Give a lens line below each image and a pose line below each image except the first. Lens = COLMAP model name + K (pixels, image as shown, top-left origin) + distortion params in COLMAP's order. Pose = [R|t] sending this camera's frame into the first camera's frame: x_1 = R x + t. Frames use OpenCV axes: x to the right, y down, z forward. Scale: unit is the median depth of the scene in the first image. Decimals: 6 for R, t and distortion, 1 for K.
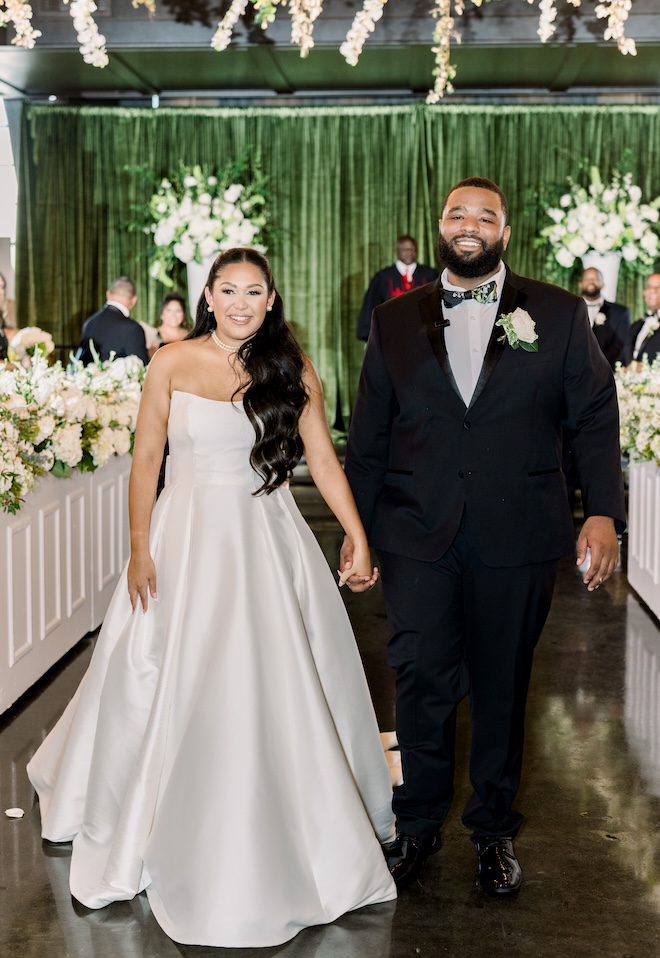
lens RADIAL K [[1552.0, 0, 307.4], [0, 1552.0, 475.1], [0, 0, 1]] dist [0.019443, 0.000000]
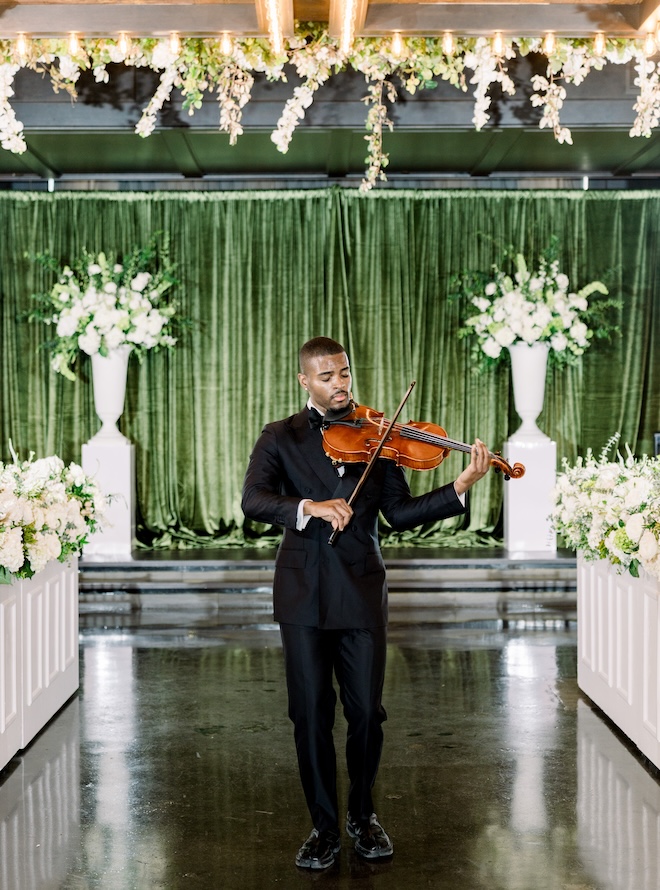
lens RADIAL K [[1697.1, 0, 324.8], [0, 1697.1, 470.5], [0, 0, 1]] dist [0.015697, 0.000000]
pose [[0.997016, -0.010170, 0.076518, -0.016699], [0.015201, 0.997740, -0.065454, 0.001326], [-0.075679, 0.066422, 0.994918, -0.022617]]
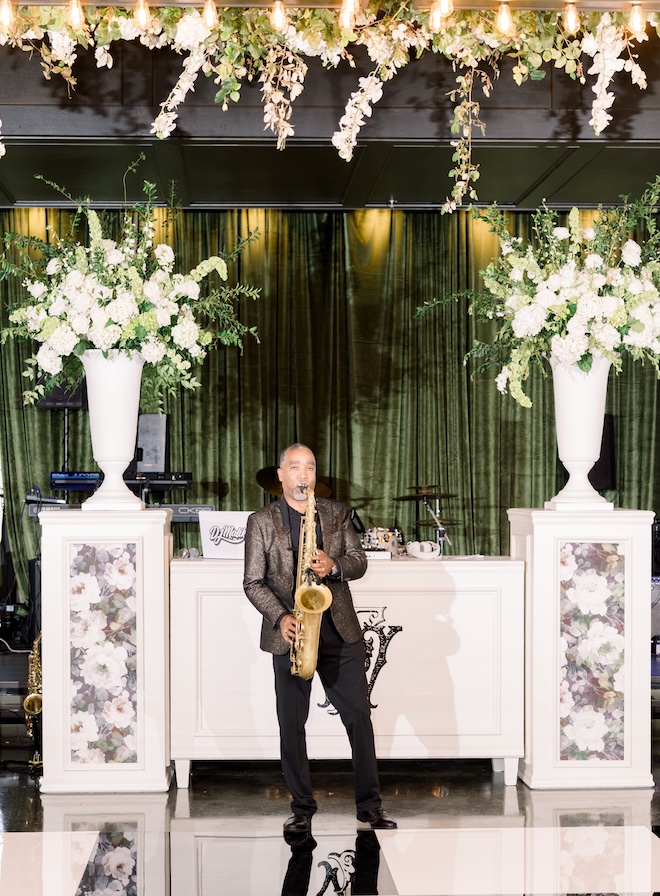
lens RADIAL K [[1886.0, 0, 352.8], [0, 1886.0, 482.8], [0, 0, 1]] dist [0.010596, 0.000000]
pose [[0.992494, -0.005621, 0.122167, -0.046398], [0.017786, 0.994957, -0.098718, -0.014879], [-0.120996, 0.100150, 0.987588, 0.080713]]
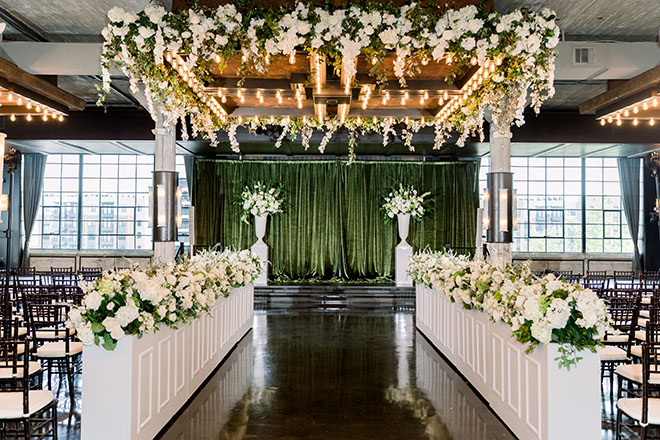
lens RADIAL K [[635.3, 0, 328.2], [0, 635.3, 220.5], [0, 0, 1]] dist [-0.048228, 0.000000]
pose [[0.997539, 0.005357, 0.069910, -0.026733], [0.003292, 0.992400, -0.123014, 0.010338], [-0.070038, 0.122941, 0.989939, -0.122303]]
